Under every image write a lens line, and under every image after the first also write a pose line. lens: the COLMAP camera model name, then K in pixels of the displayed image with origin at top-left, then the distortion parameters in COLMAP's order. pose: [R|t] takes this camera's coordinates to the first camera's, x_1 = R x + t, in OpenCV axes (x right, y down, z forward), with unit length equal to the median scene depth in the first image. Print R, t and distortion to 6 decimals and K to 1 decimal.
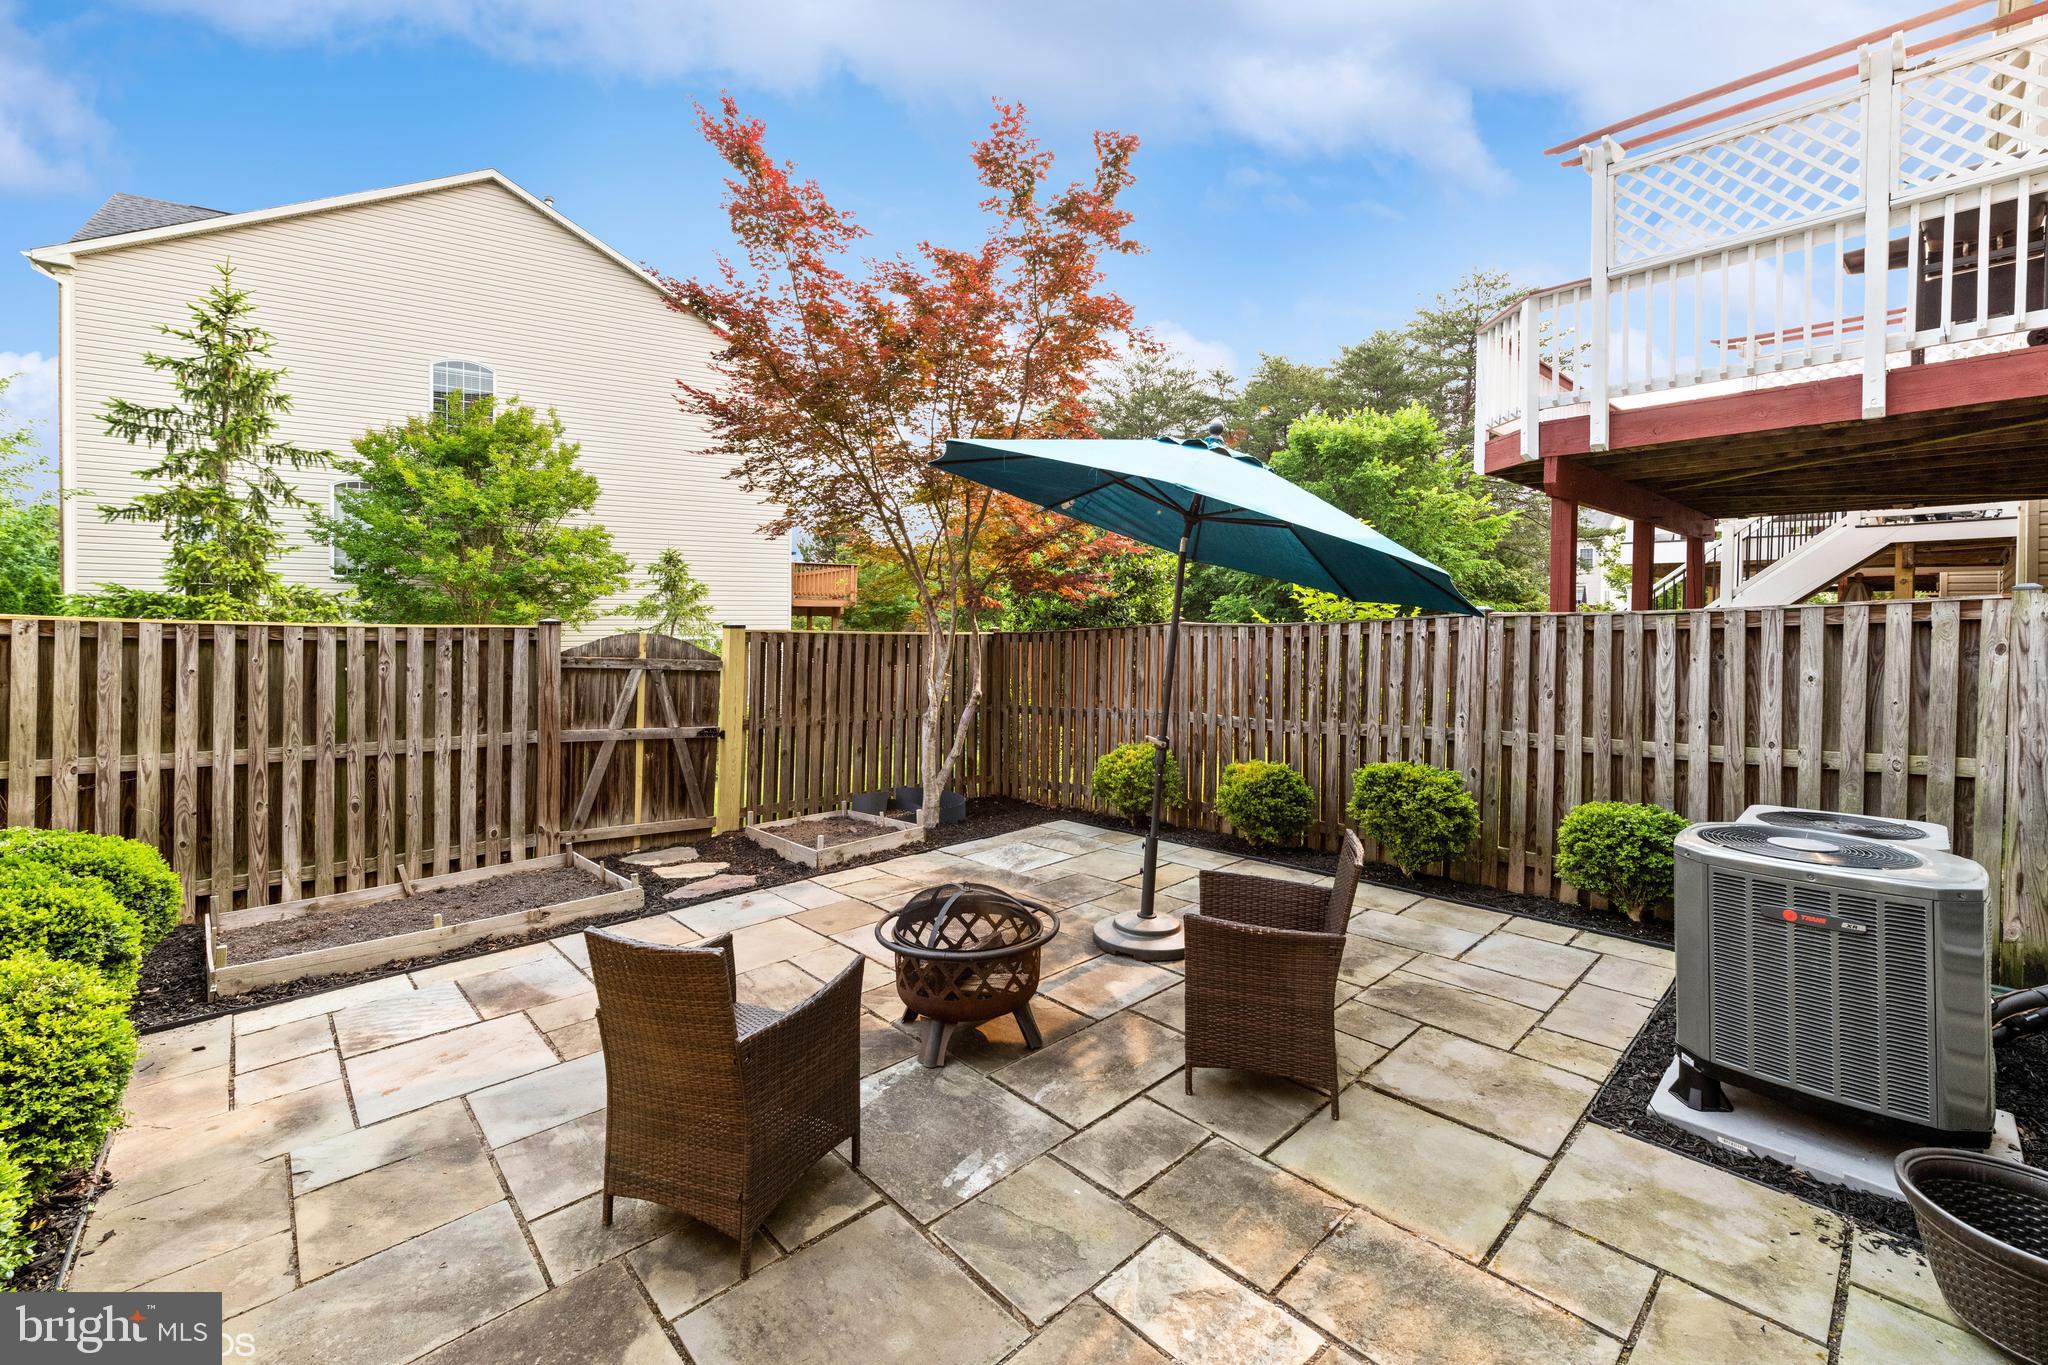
lens RADIAL K [[811.9, 0, 1032.8], [0, 811.9, 617.2], [0, 0, 1]] dist [0.004097, -0.001854]
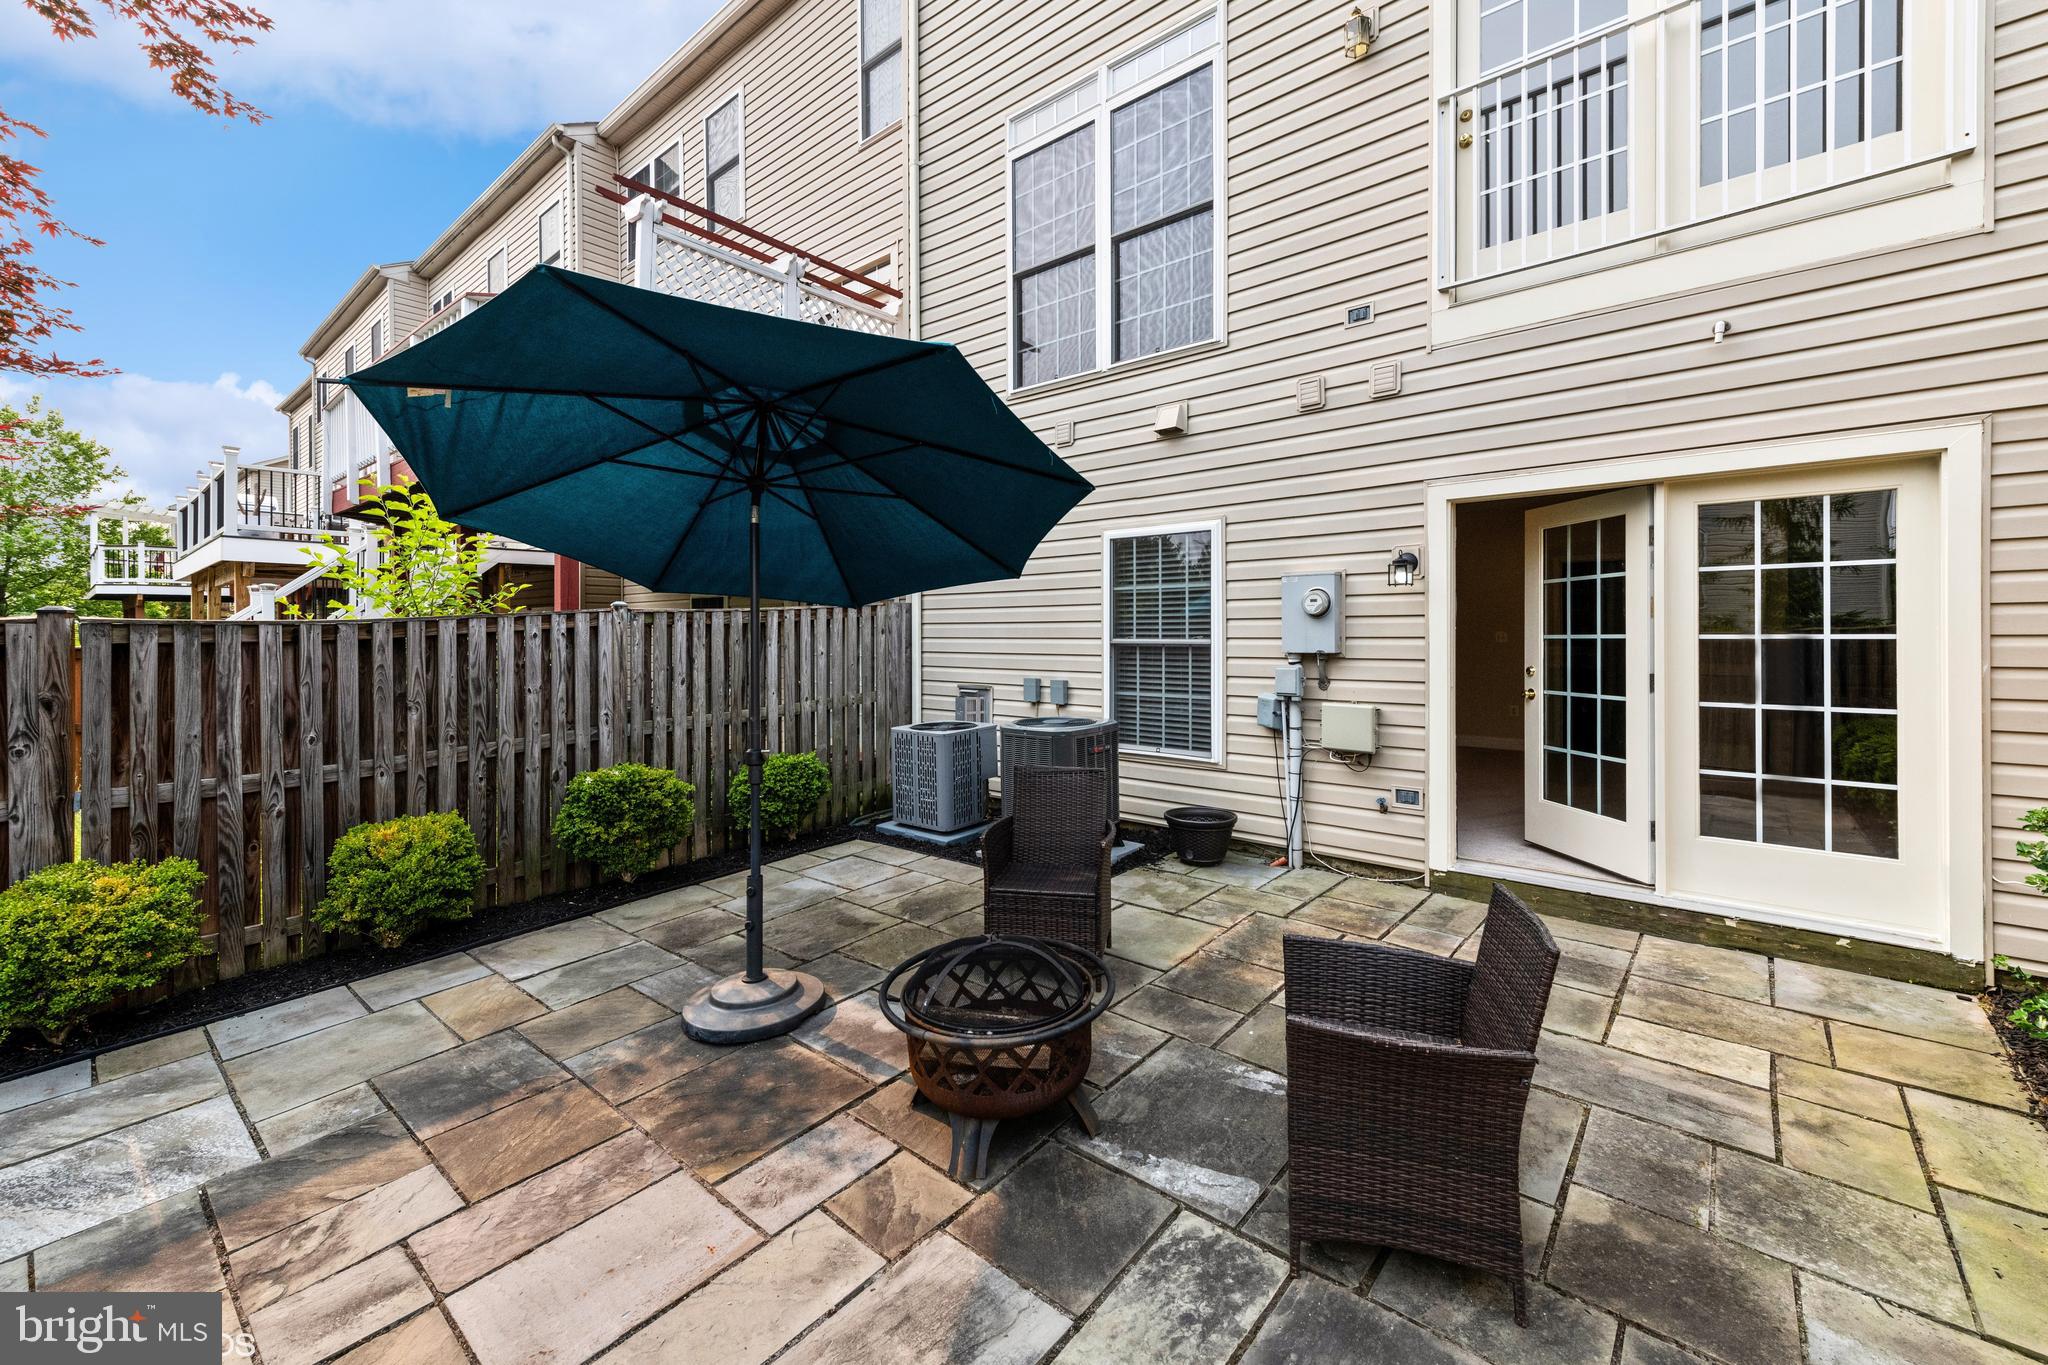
lens RADIAL K [[811.9, 0, 1009.2], [0, 811.9, 633.9], [0, 0, 1]] dist [0.004097, -0.001854]
pose [[-0.083590, -0.001405, 0.996499, -0.457678], [0.010396, 0.999943, 0.002282, 0.027602], [-0.996446, 0.010550, -0.083571, 0.570127]]
